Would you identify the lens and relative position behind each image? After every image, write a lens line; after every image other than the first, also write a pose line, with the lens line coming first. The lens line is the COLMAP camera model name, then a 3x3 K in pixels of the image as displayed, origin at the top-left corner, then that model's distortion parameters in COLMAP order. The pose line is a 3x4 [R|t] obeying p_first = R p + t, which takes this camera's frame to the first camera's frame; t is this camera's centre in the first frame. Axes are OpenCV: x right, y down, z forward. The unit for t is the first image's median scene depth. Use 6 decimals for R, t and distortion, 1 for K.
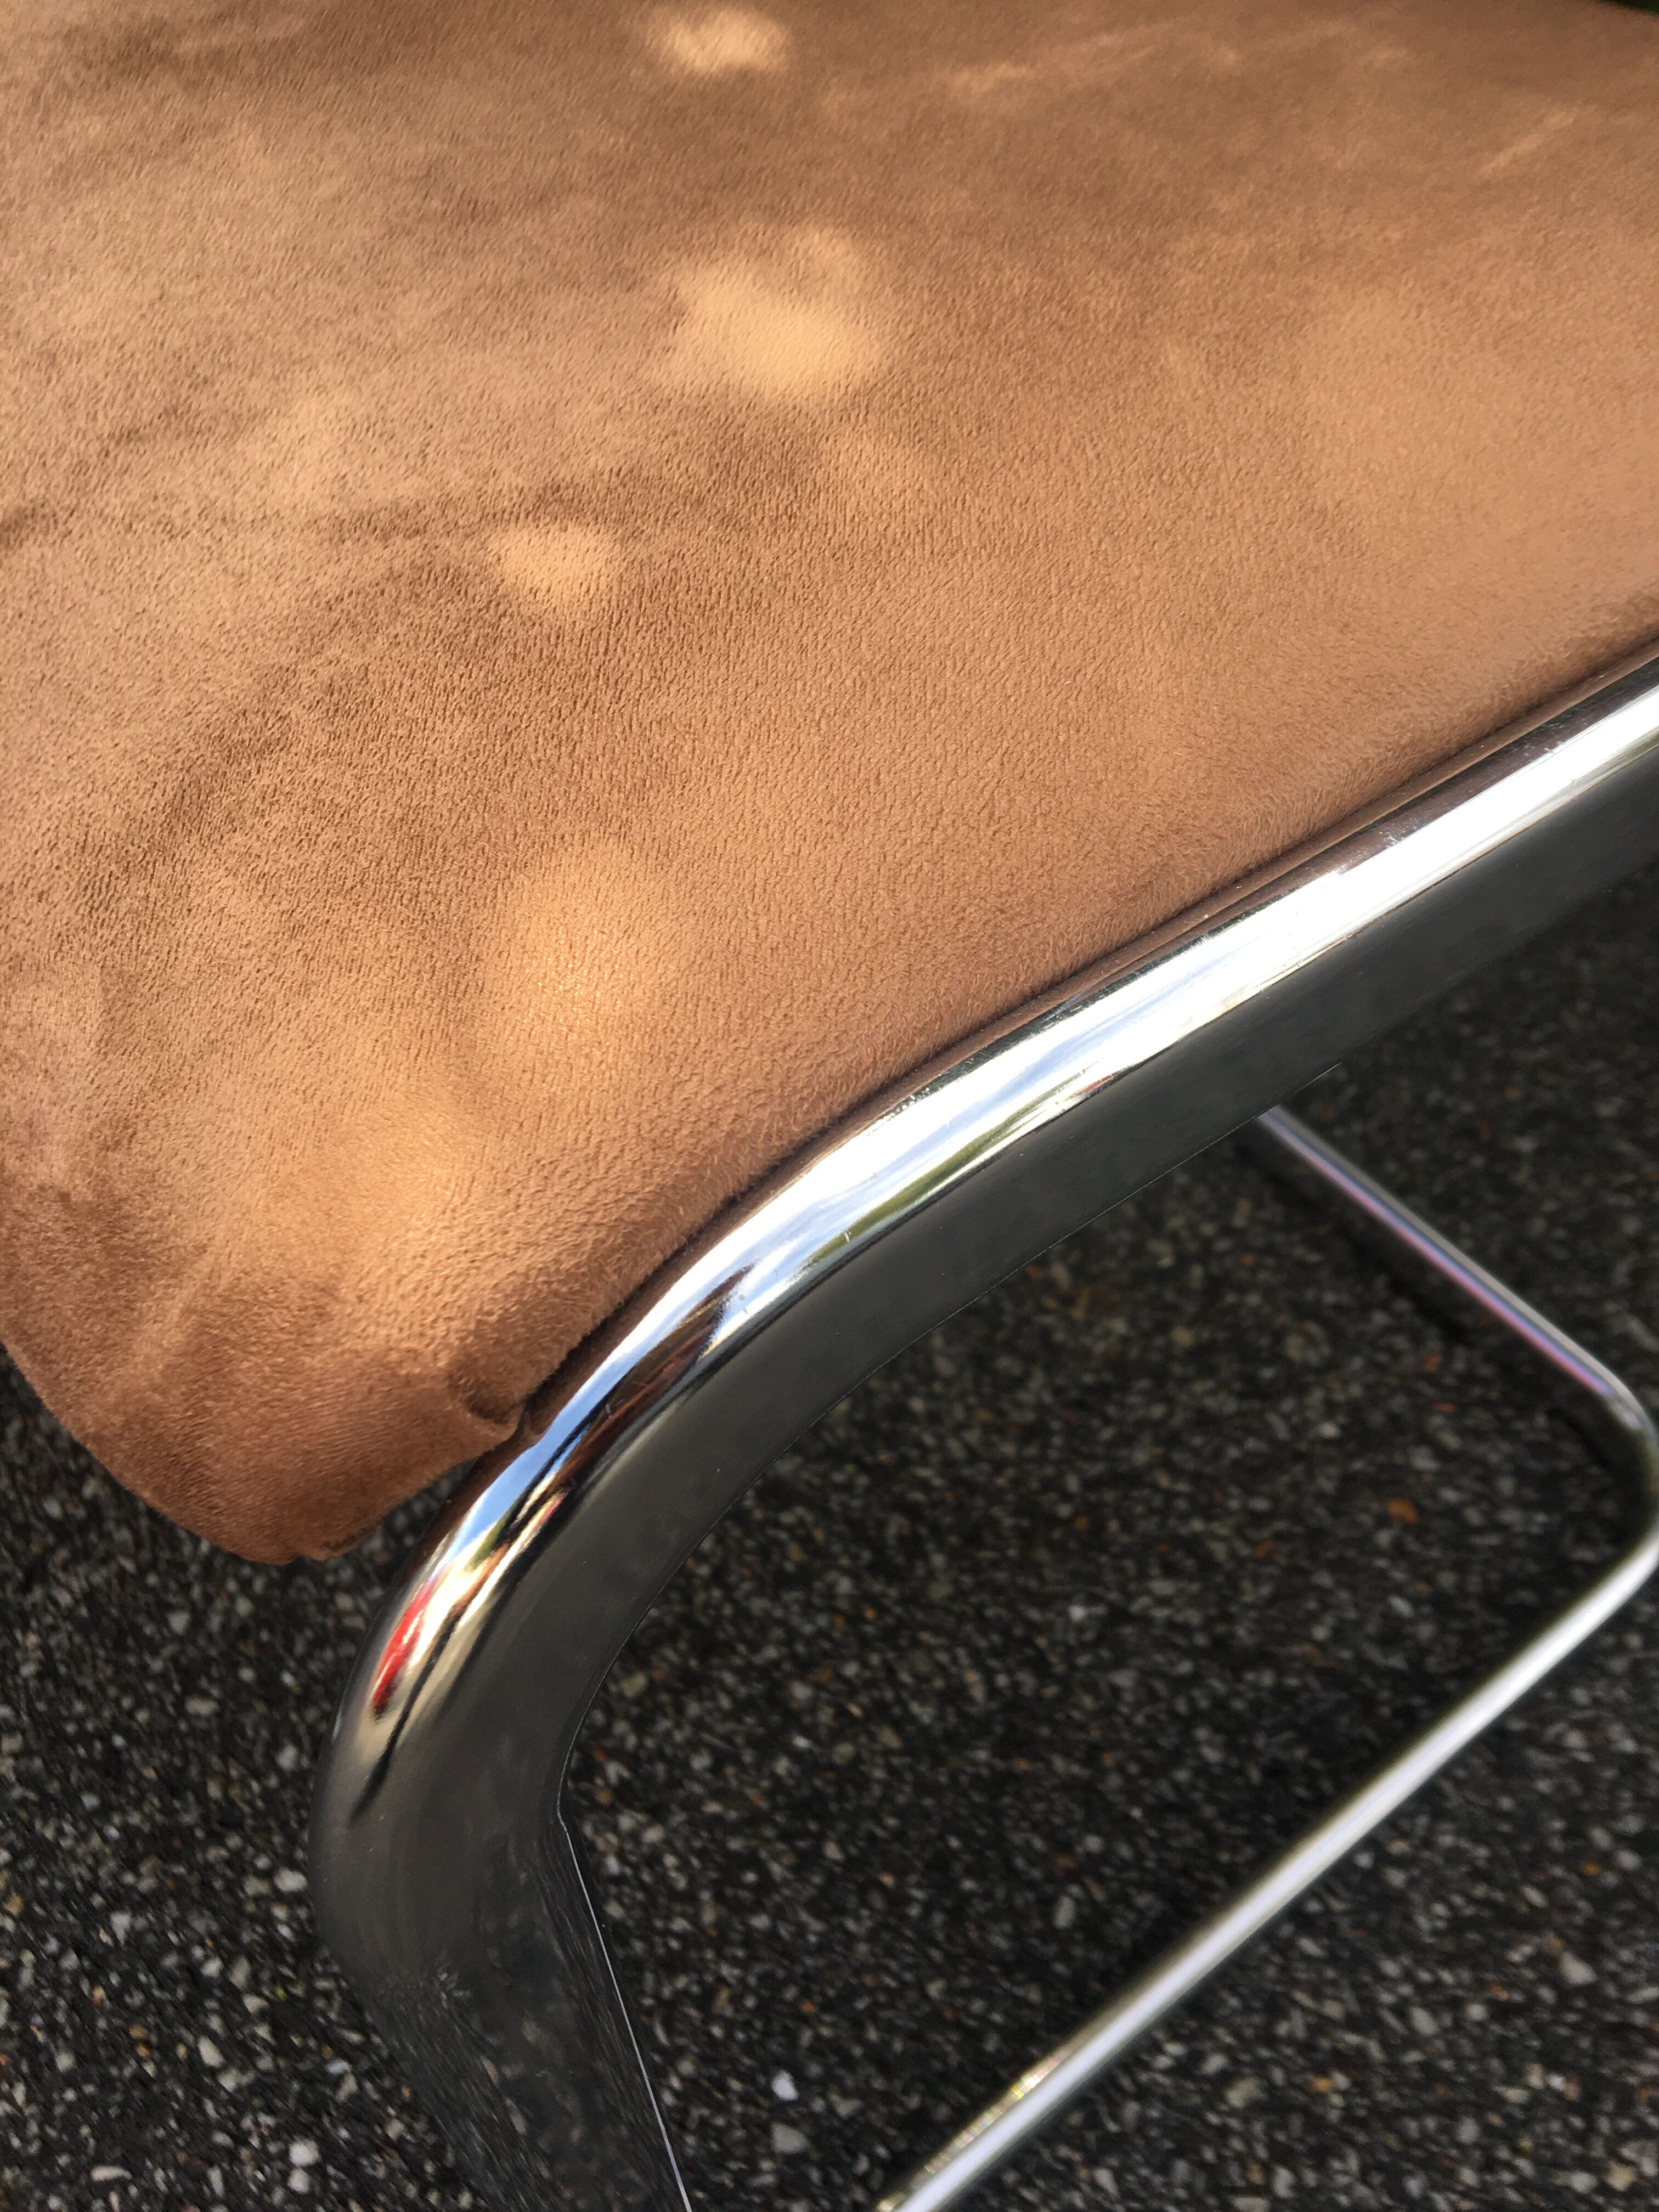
lens RADIAL K [[1846.1, 0, 833.5], [0, 1846.1, 1114.7], [0, 0, 1]] dist [0.093390, -0.118054]
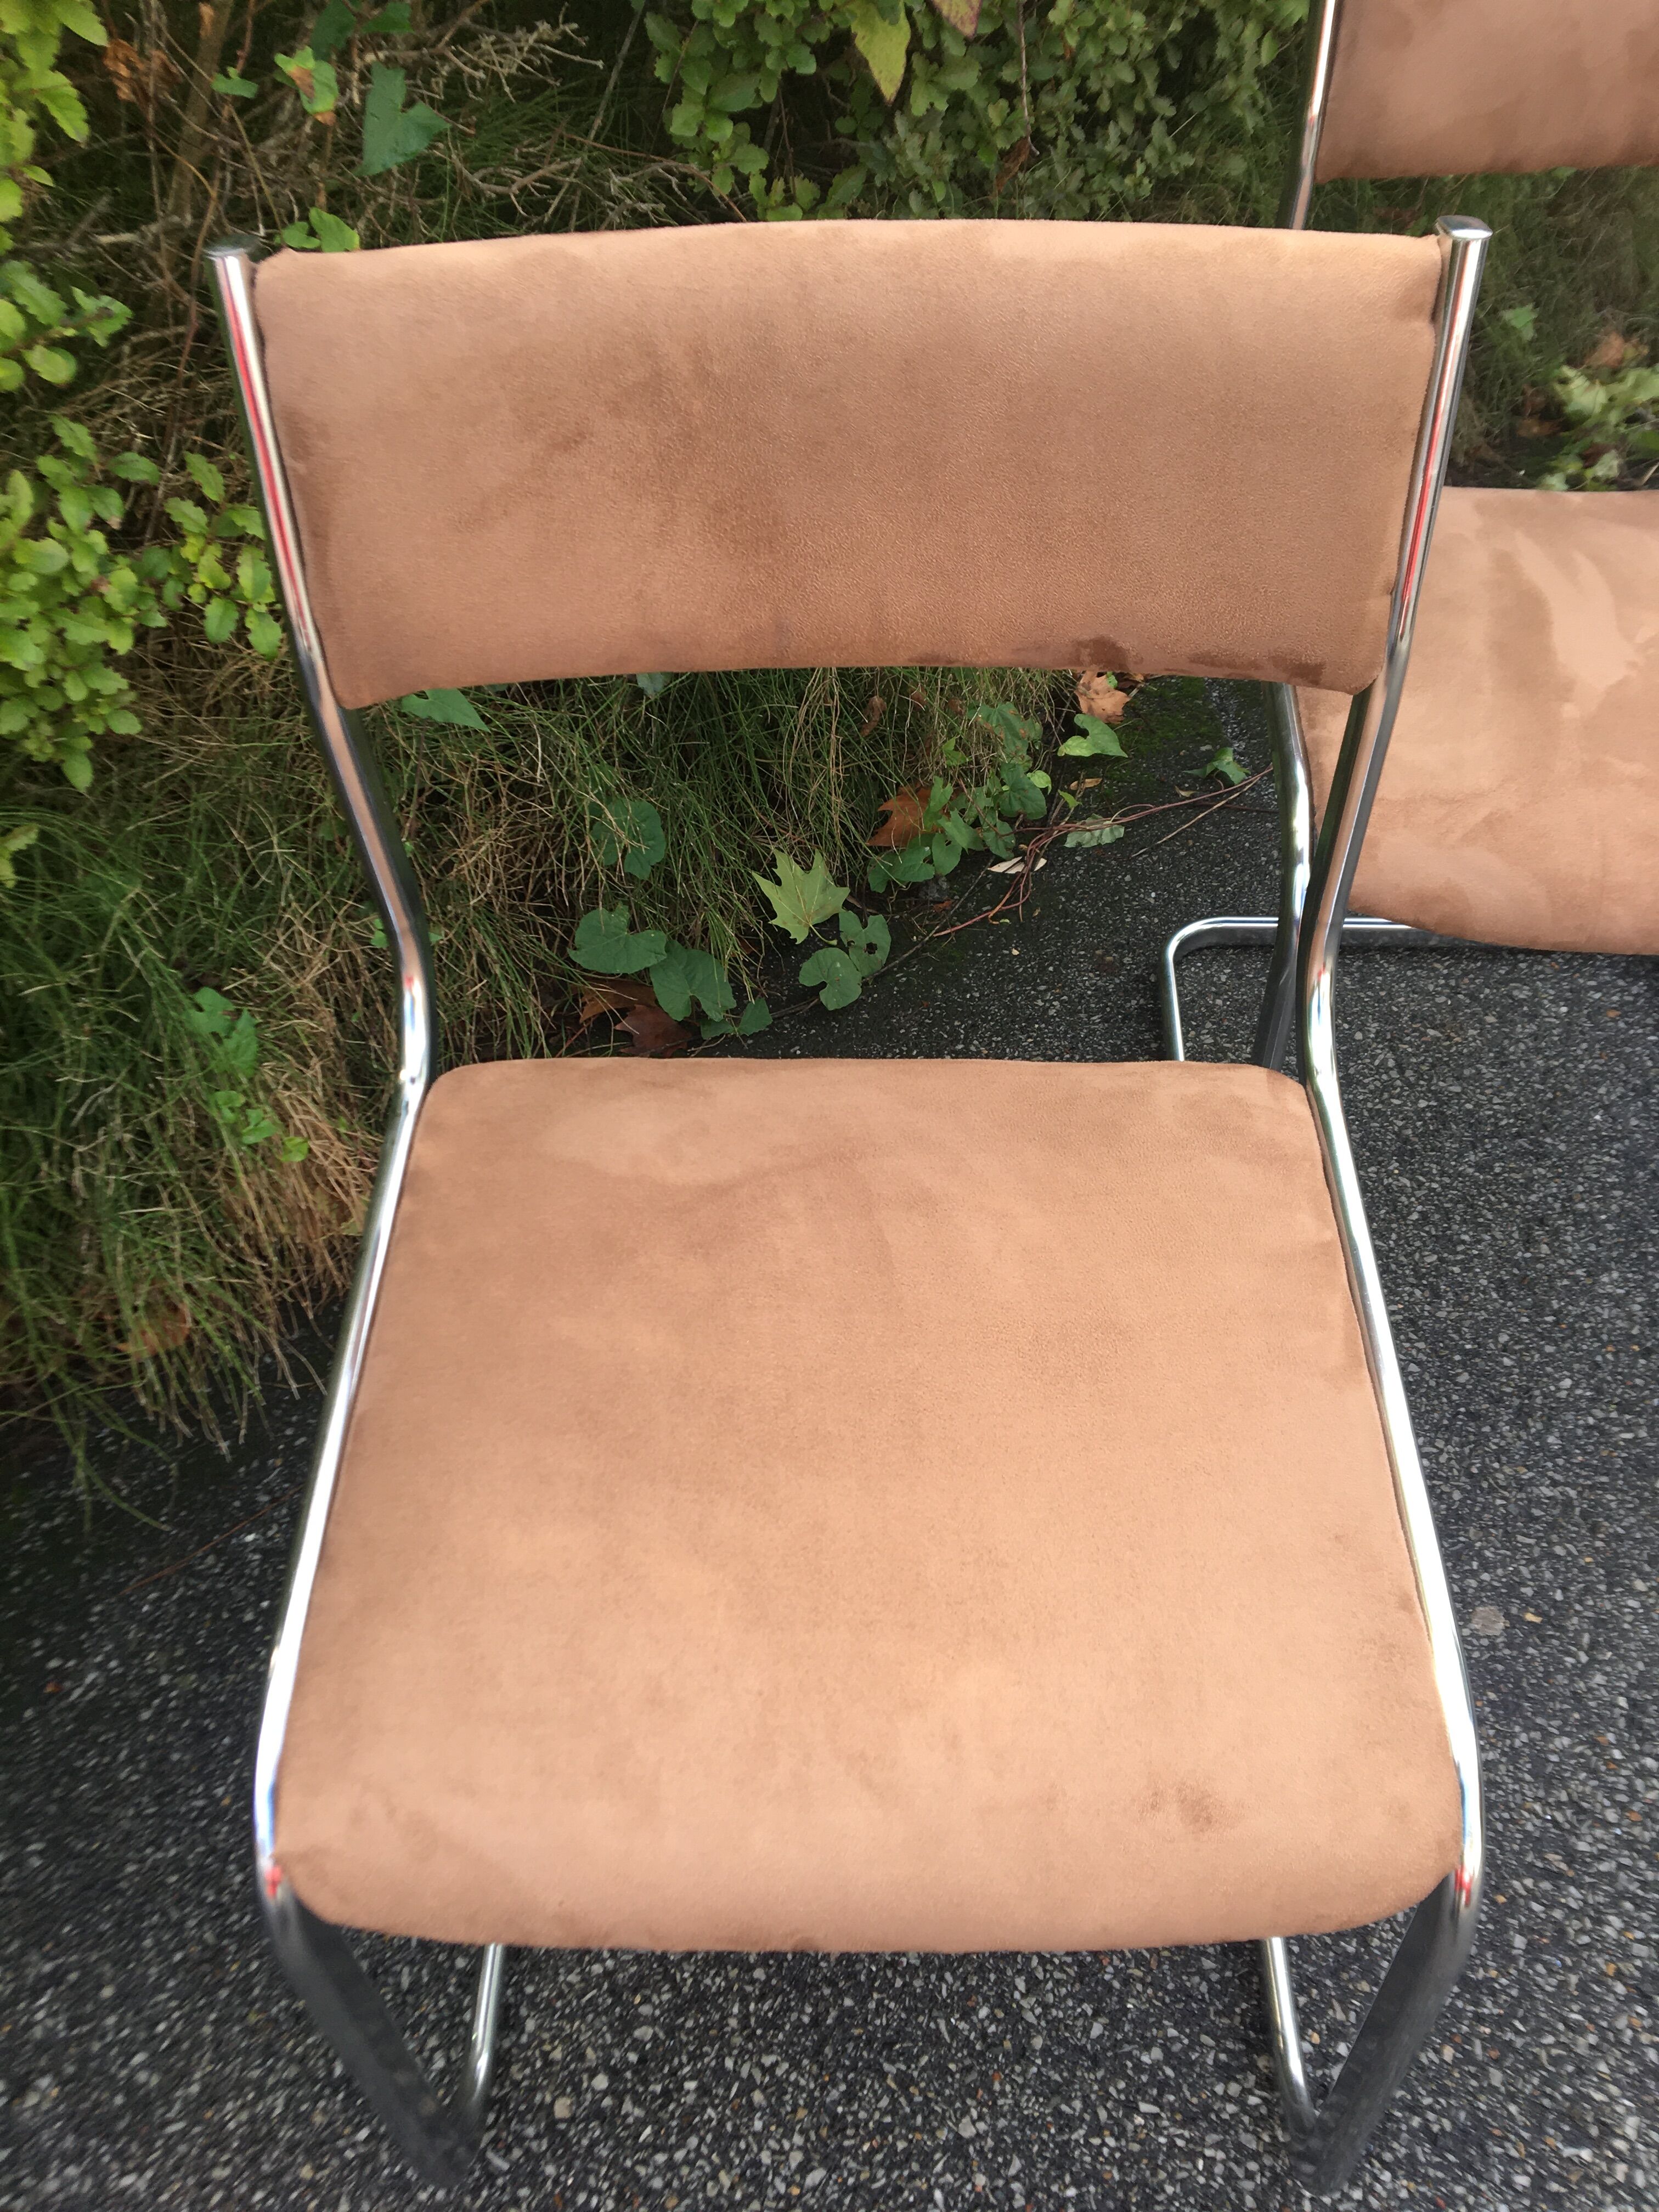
lens RADIAL K [[1899.5, 0, 829.5], [0, 1899.5, 1106.0], [0, 0, 1]] dist [0.050481, -0.045000]
pose [[0.632172, -0.555145, 0.540531, -1.738728], [0.596207, 0.794073, 0.118255, -0.582840], [-0.494870, 0.247511, 0.832972, -0.477599]]
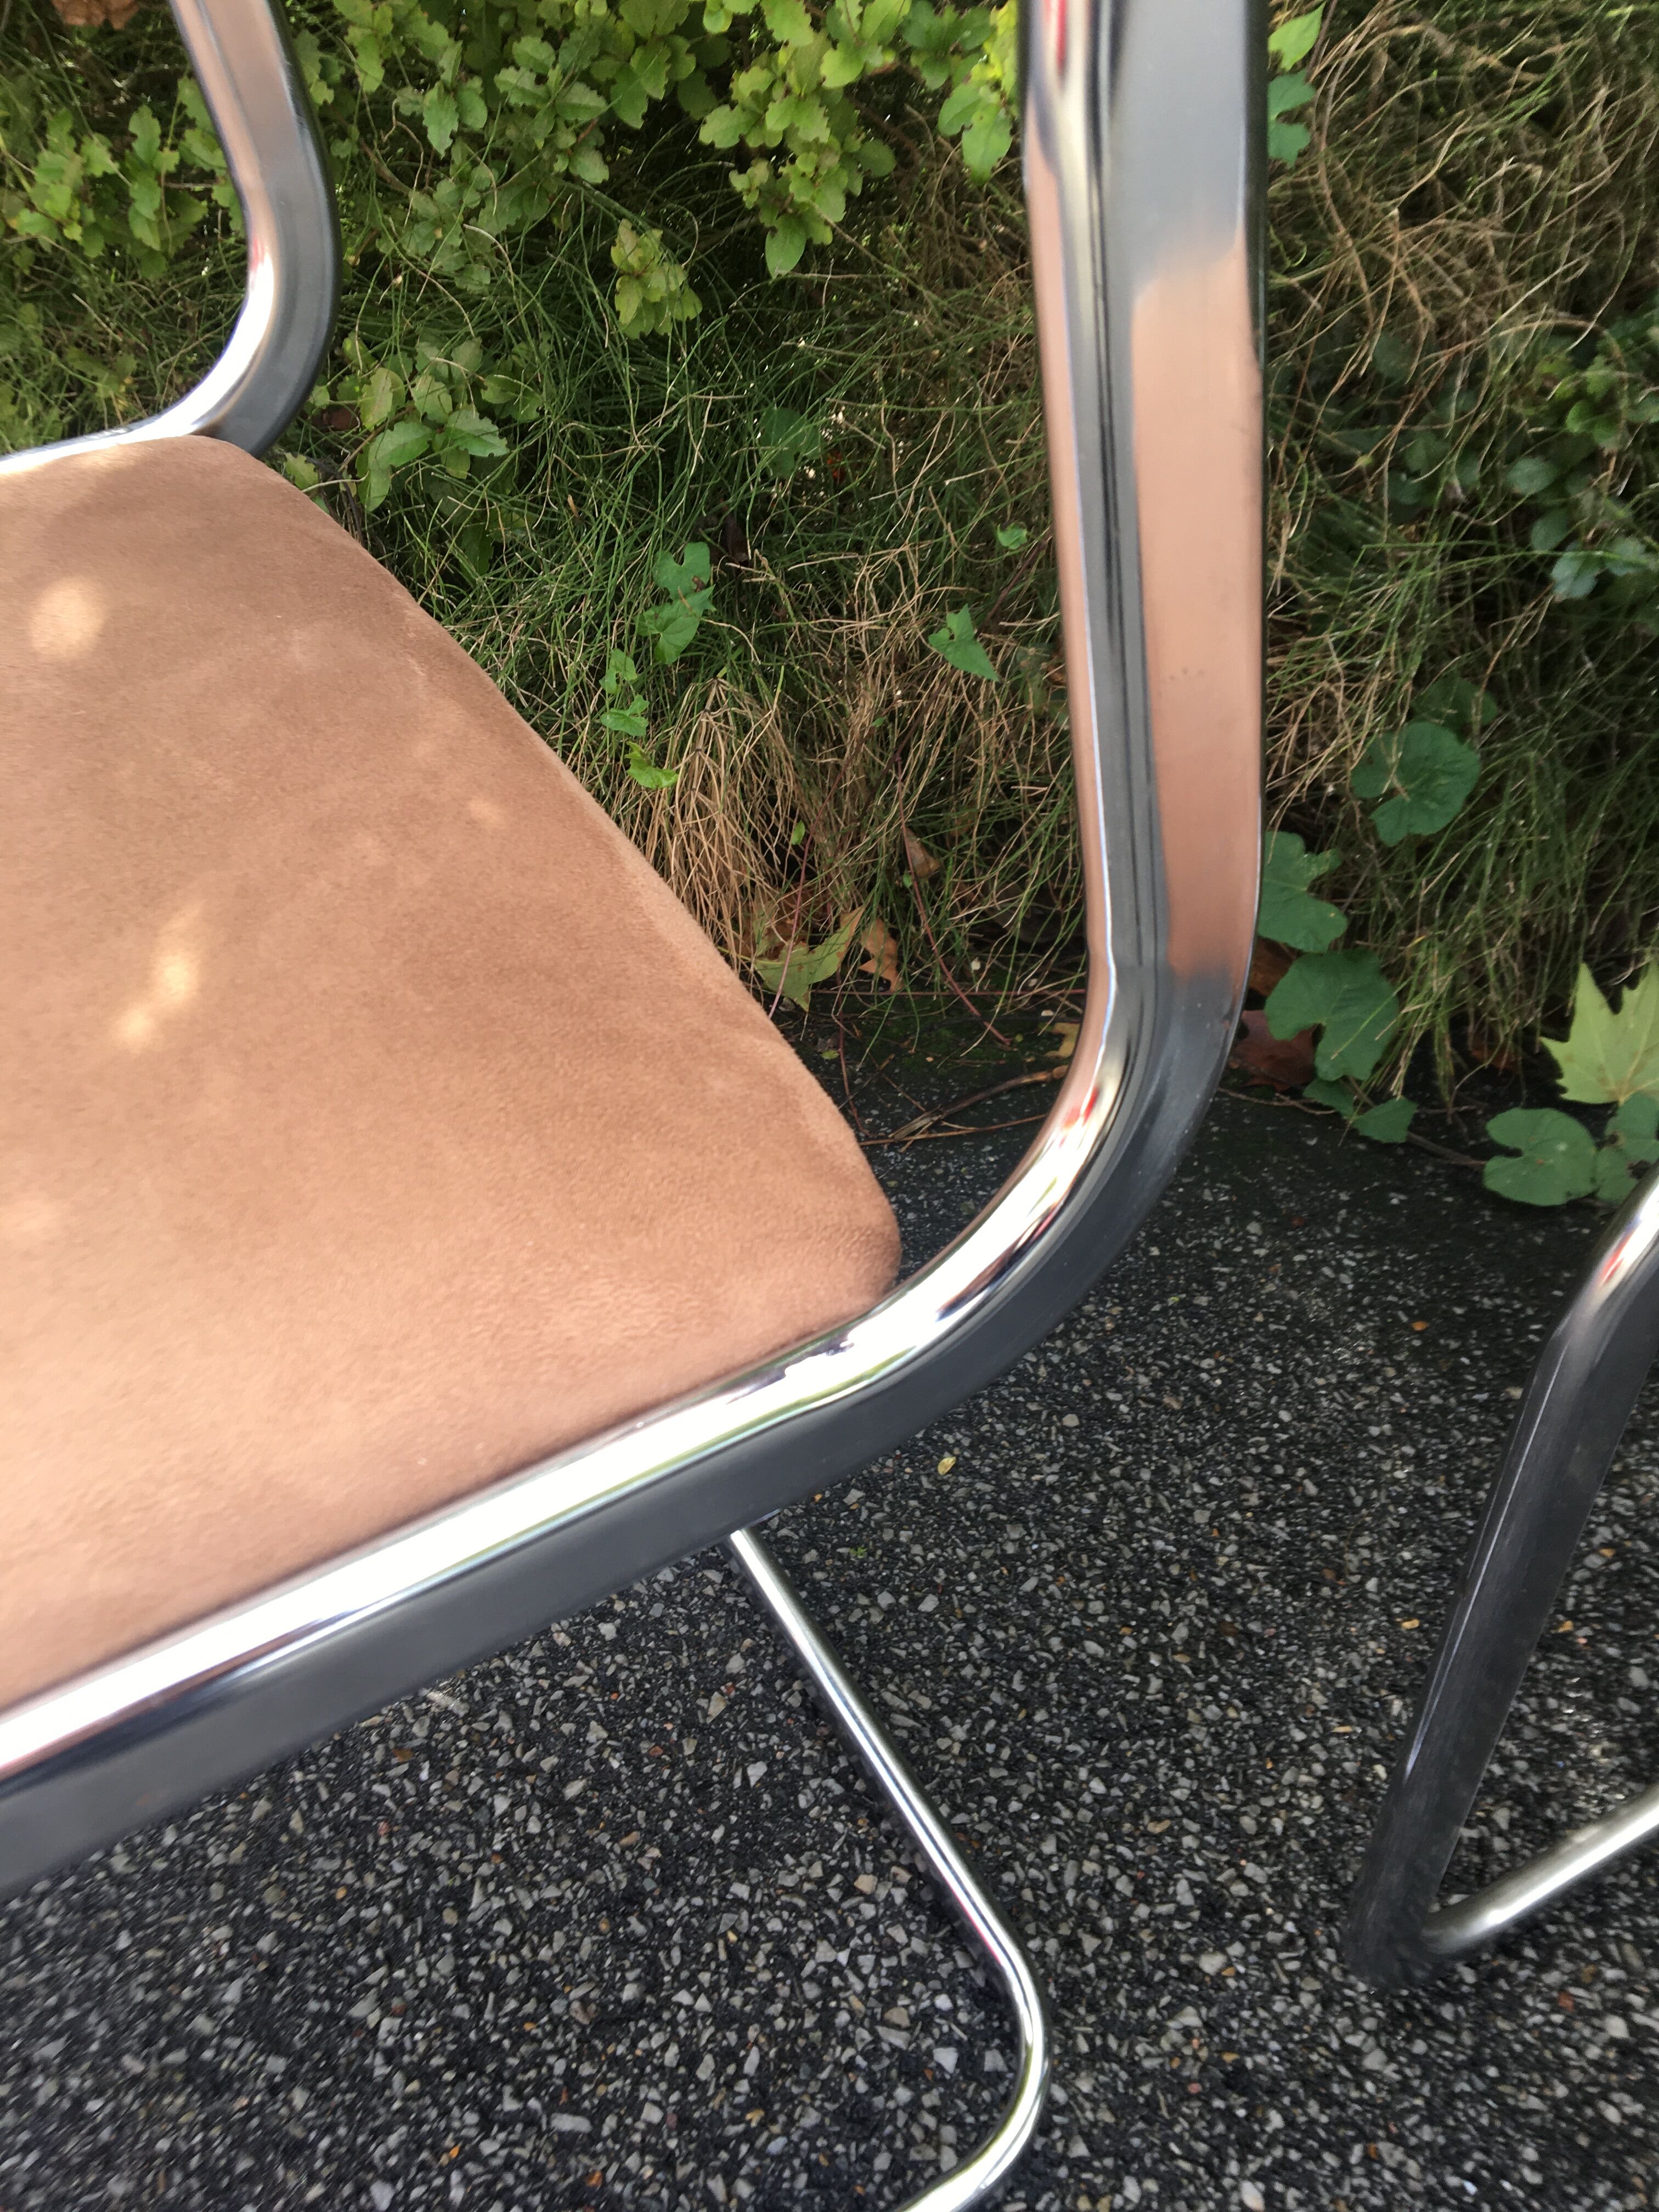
lens RADIAL K [[1843.1, 0, 822.7], [0, 1843.1, 1116.5], [0, 0, 1]] dist [0.054125, -0.068580]
pose [[0.989201, 0.106730, -0.100449, -0.725079], [-0.116958, 0.987871, -0.102139, -0.231509], [0.088329, 0.112784, 0.989686, 0.015125]]
